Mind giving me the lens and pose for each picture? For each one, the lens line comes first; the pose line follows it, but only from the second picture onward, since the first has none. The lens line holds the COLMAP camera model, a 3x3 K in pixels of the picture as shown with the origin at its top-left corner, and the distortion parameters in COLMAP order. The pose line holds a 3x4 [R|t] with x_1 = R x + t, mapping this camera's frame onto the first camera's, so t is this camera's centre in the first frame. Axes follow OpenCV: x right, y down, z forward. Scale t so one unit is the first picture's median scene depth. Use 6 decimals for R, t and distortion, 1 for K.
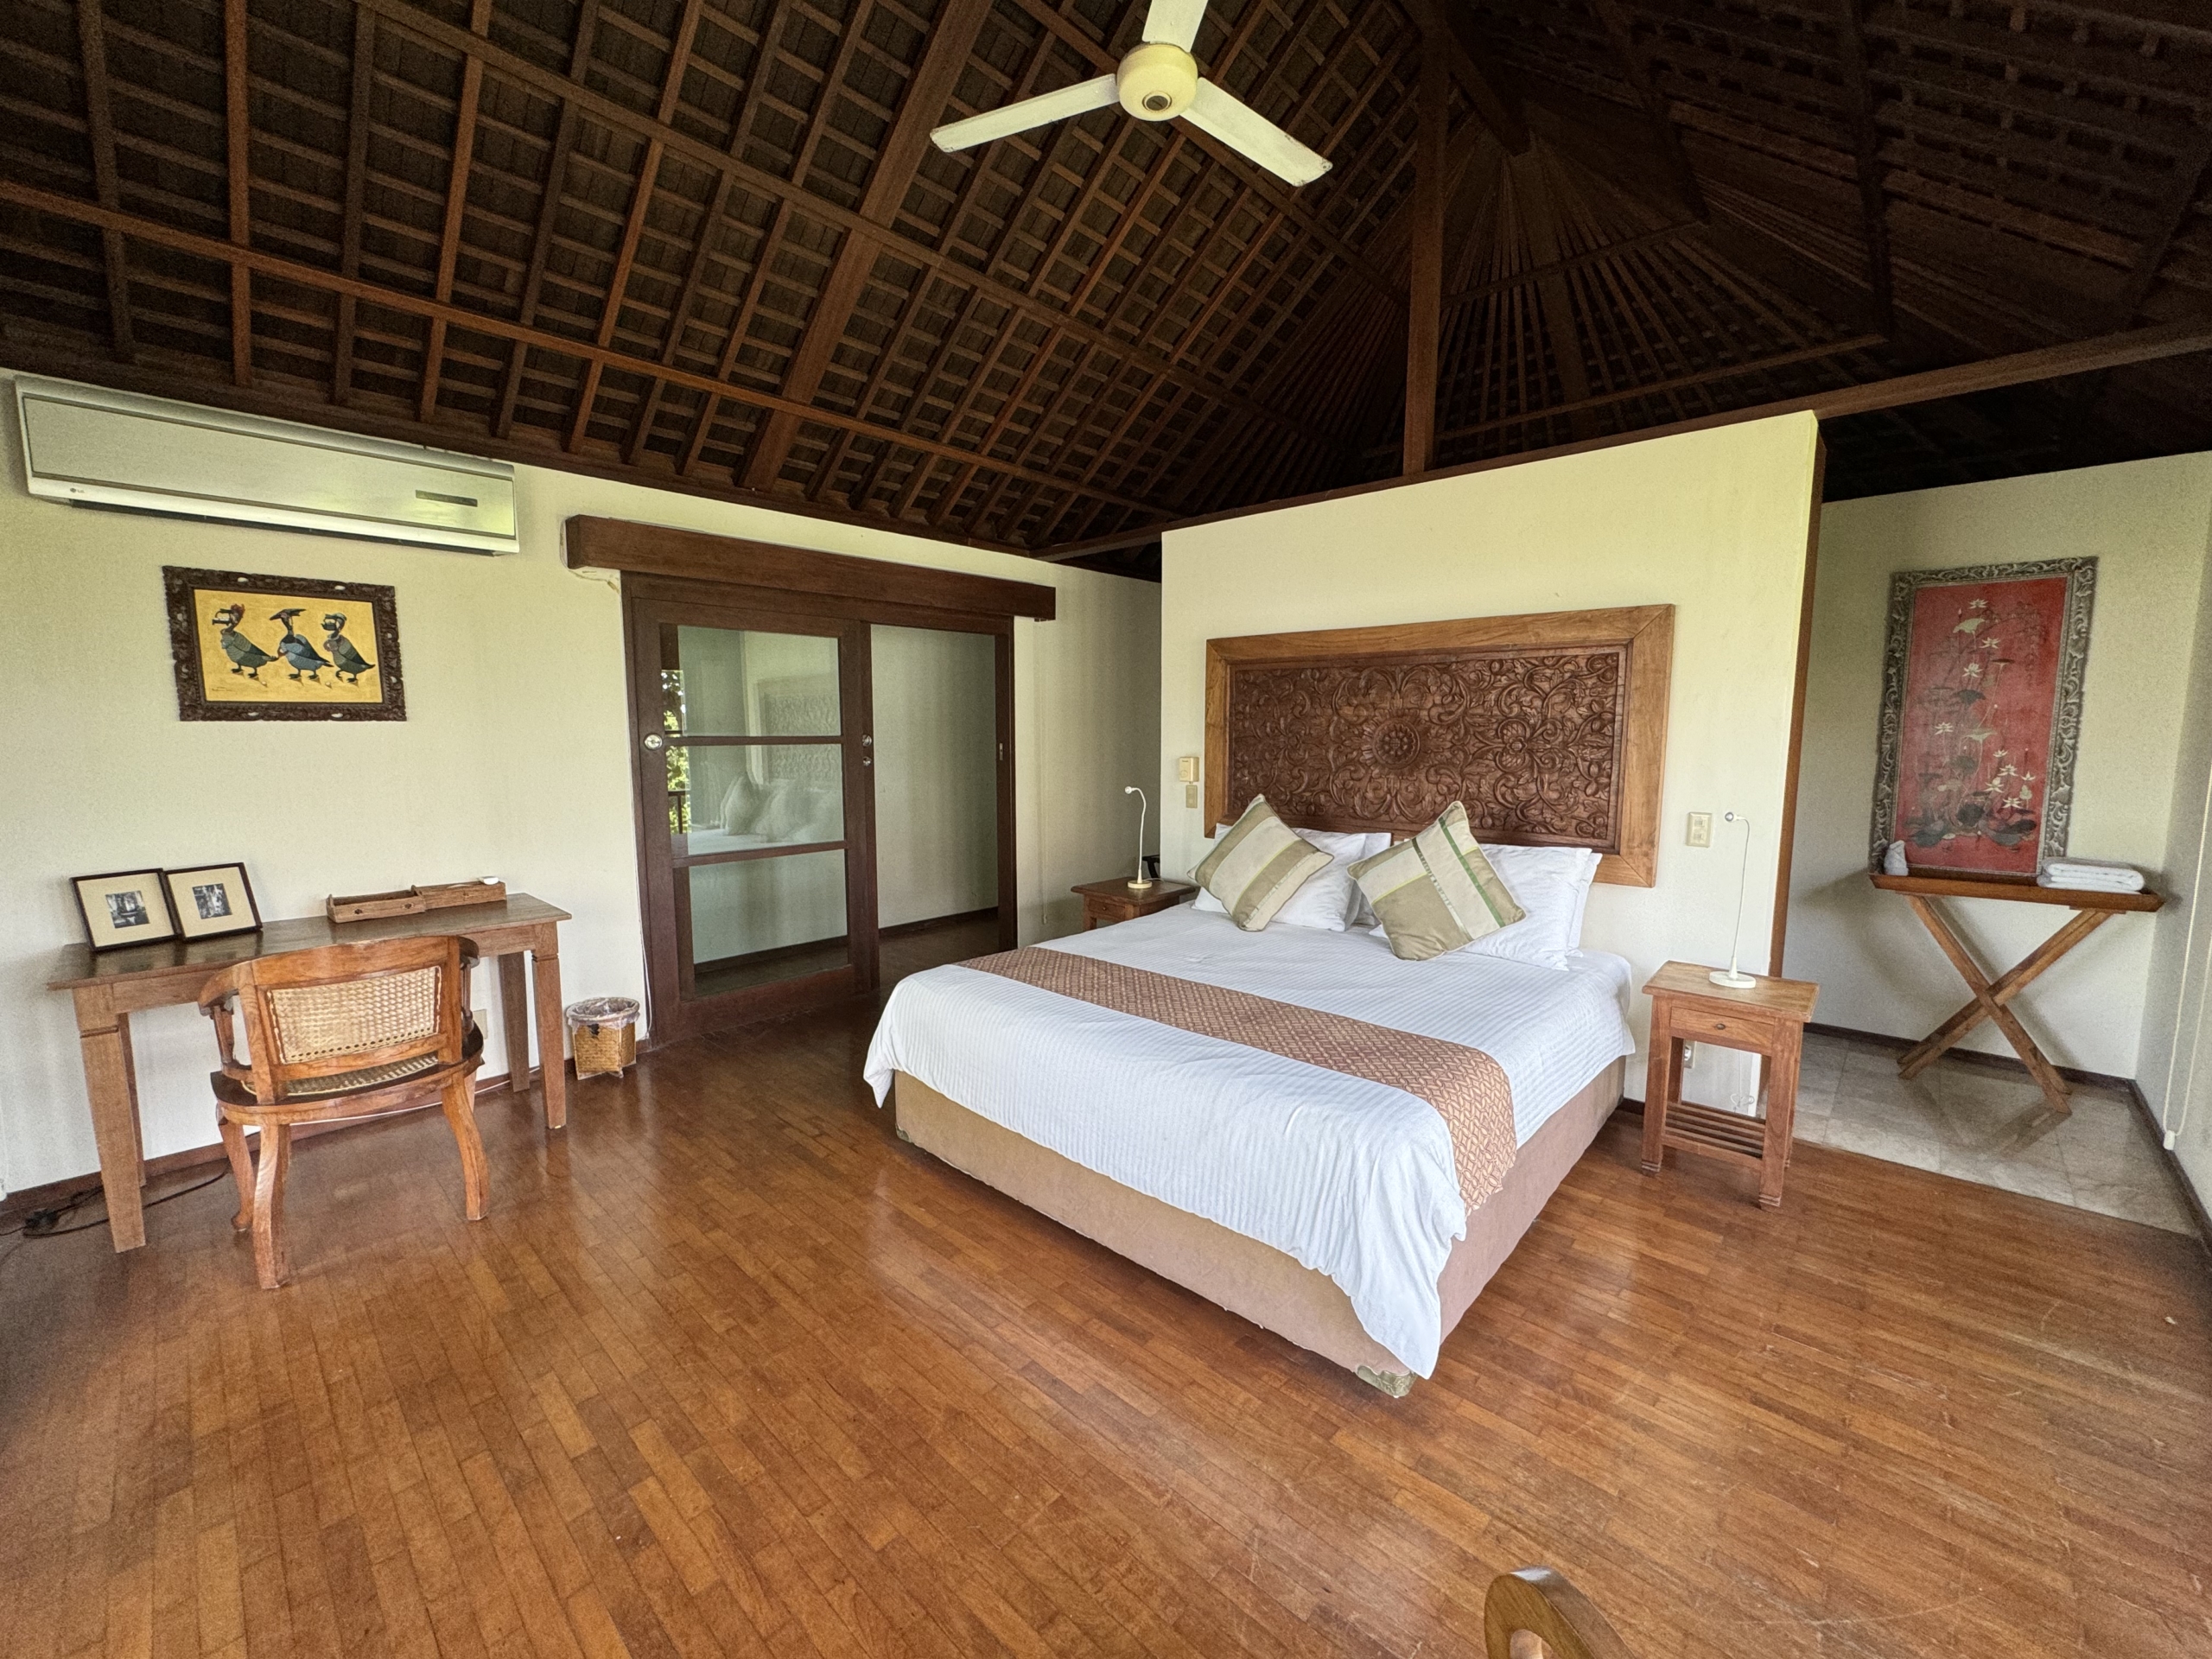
lens RADIAL K [[890.8, 0, 1093.7], [0, 890.8, 826.7], [0, 0, 1]] dist [-0.000860, 0.006331]
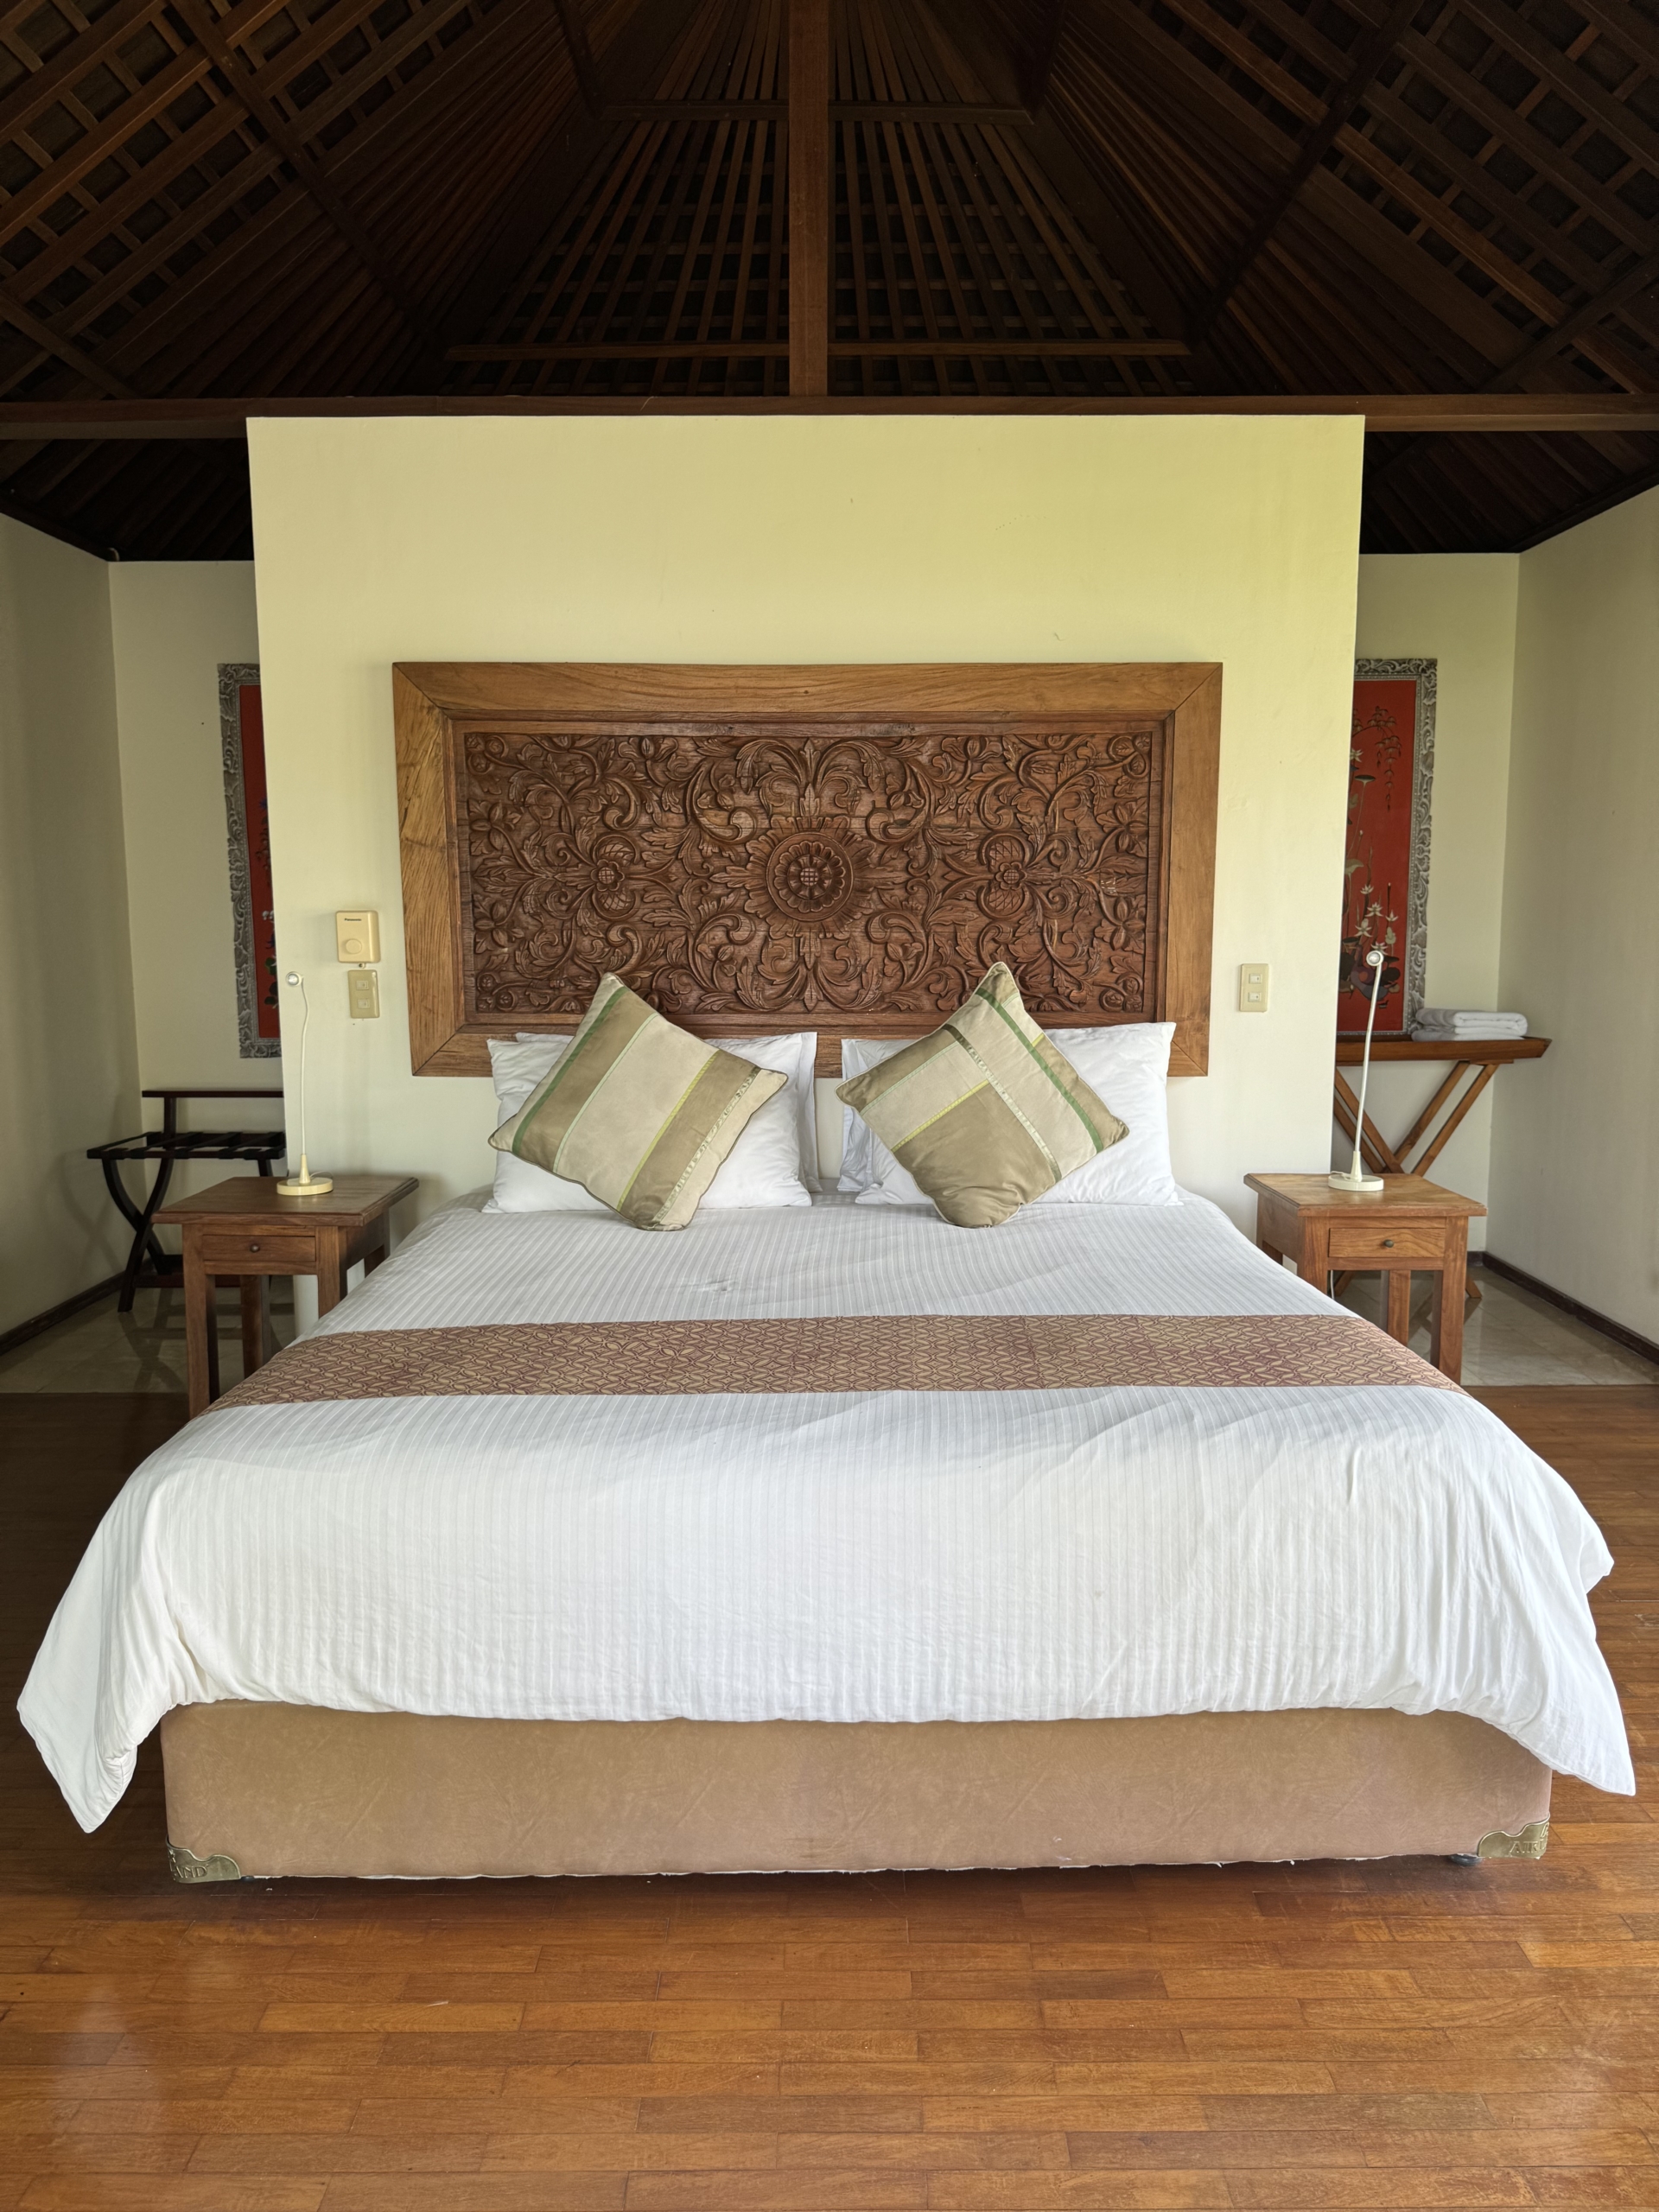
lens RADIAL K [[1580.1, 0, 823.8], [0, 1580.1, 1106.3], [0, 0, 1]] dist [0.142446, -0.240913]
pose [[0.725358, -0.090748, 0.682364, -0.435202], [0.082268, 0.995596, 0.044954, 0.011403], [-0.683439, 0.023529, 0.729629, 0.291503]]
